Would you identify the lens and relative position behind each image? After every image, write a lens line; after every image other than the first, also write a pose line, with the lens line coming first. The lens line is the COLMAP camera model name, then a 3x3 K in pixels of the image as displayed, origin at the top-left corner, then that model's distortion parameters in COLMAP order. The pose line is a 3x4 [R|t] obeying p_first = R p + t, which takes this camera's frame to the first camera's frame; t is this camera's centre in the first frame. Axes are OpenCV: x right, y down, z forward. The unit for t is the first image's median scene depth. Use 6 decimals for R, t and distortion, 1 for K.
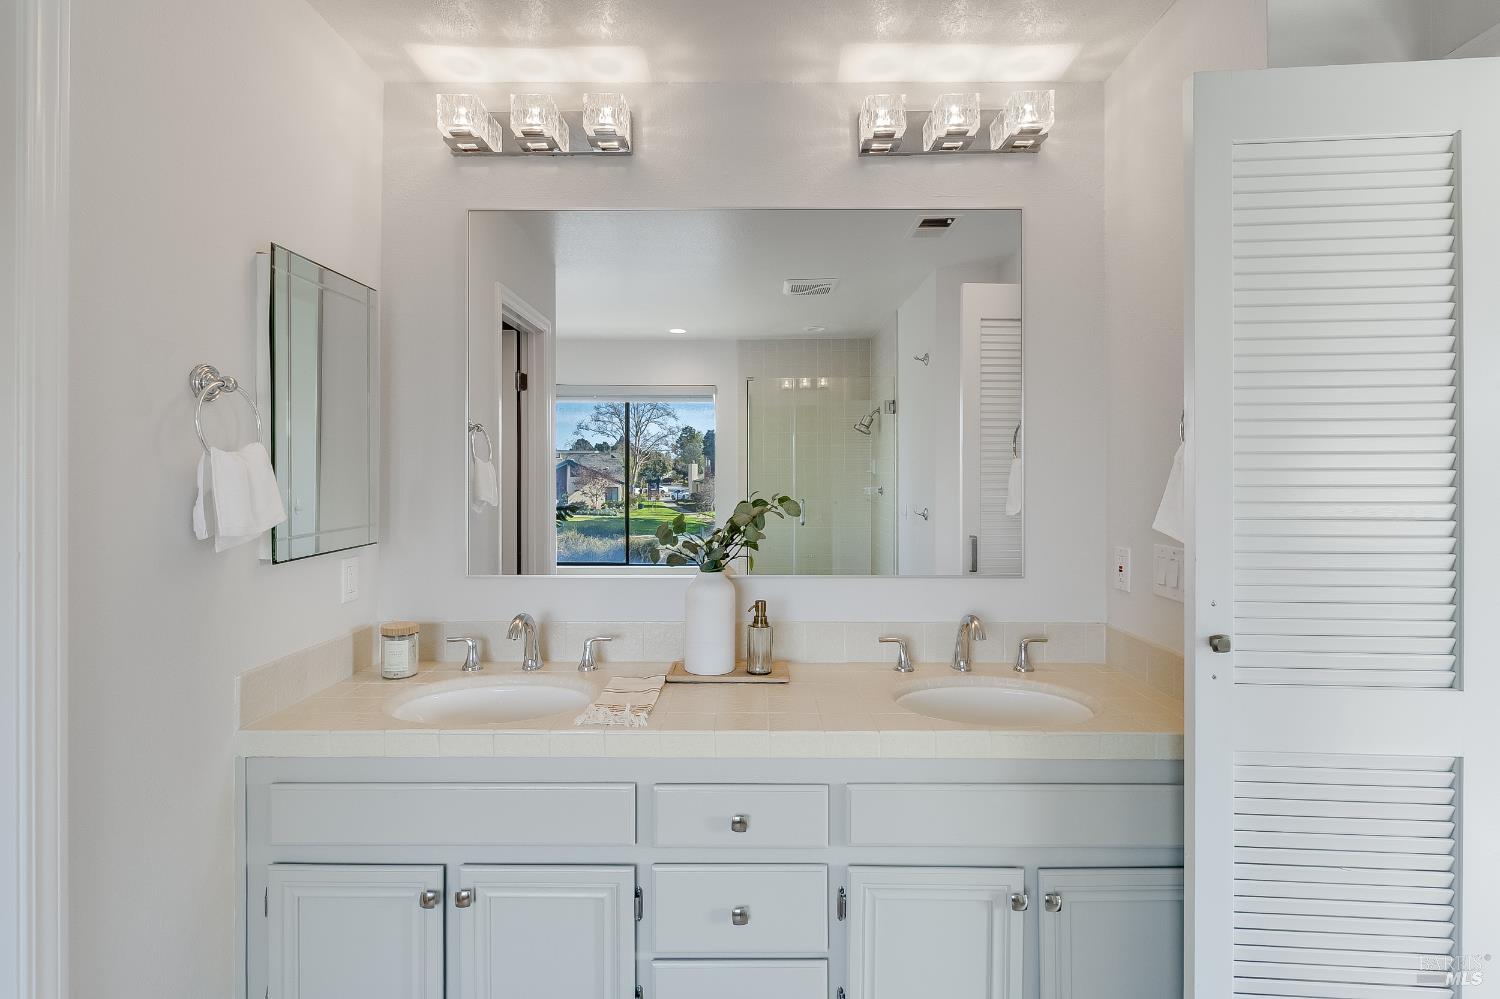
lens RADIAL K [[704.9, 0, 761.8], [0, 704.9, 478.9], [0, 0, 1]] dist [-0.003456, -0.000986]
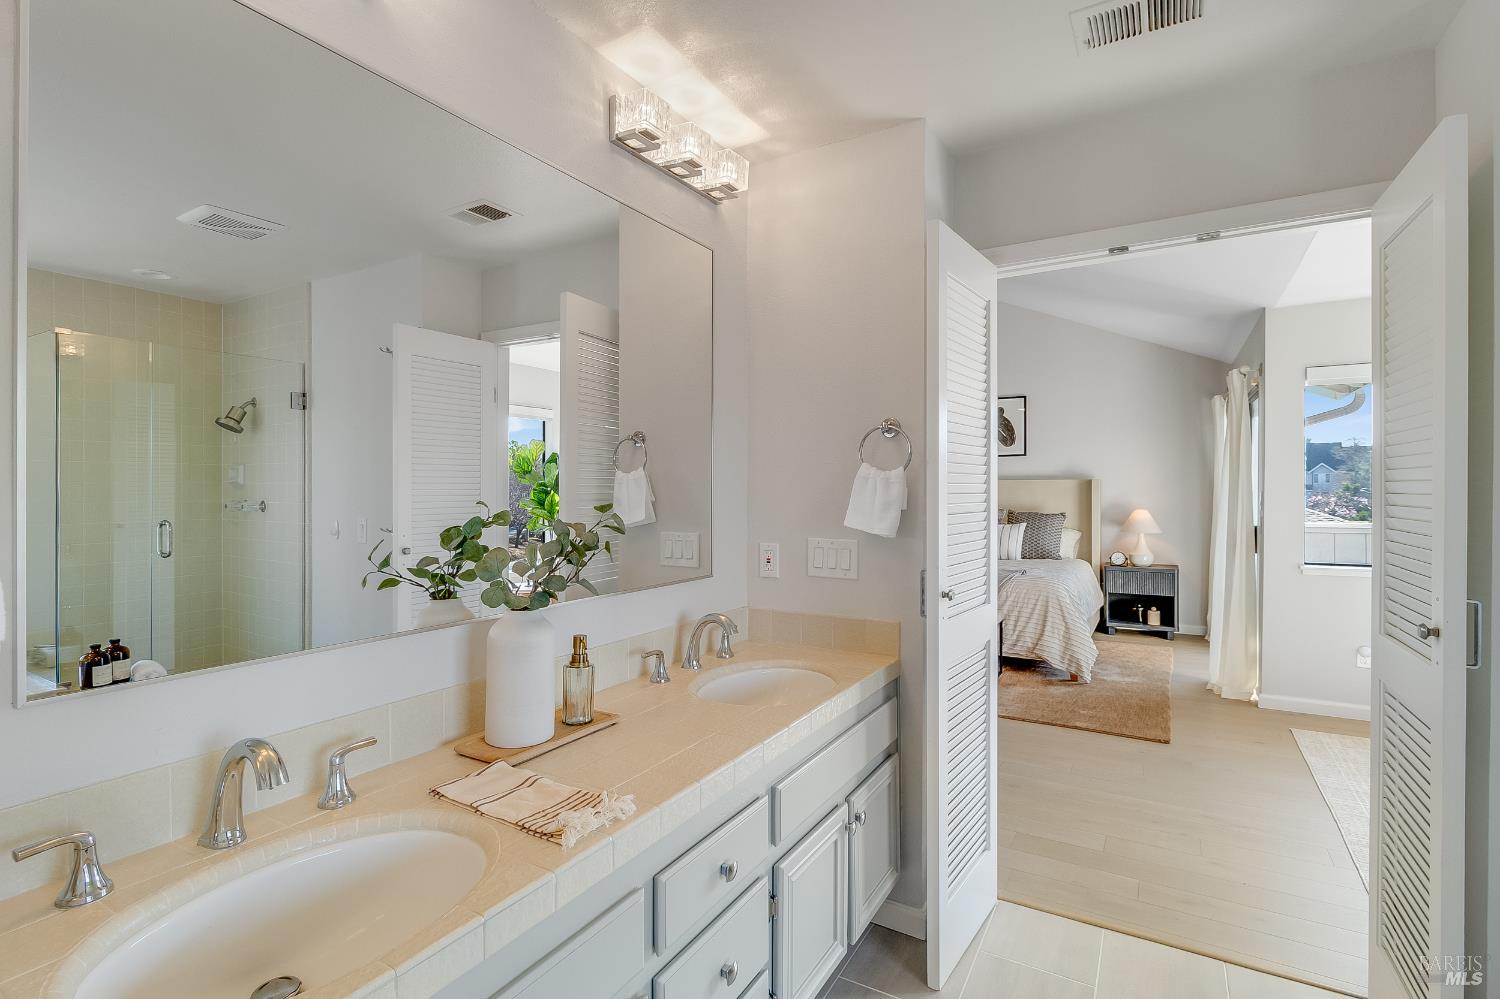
lens RADIAL K [[697.2, 0, 753.8], [0, 697.2, 486.6], [0, 0, 1]] dist [-0.012960, -0.000482]
pose [[0.516111, 0.001685, 0.856520, -0.581910], [0.001853, 0.999994, -0.003083, -0.000436], [-0.856520, 0.003178, 0.516104, 0.385296]]
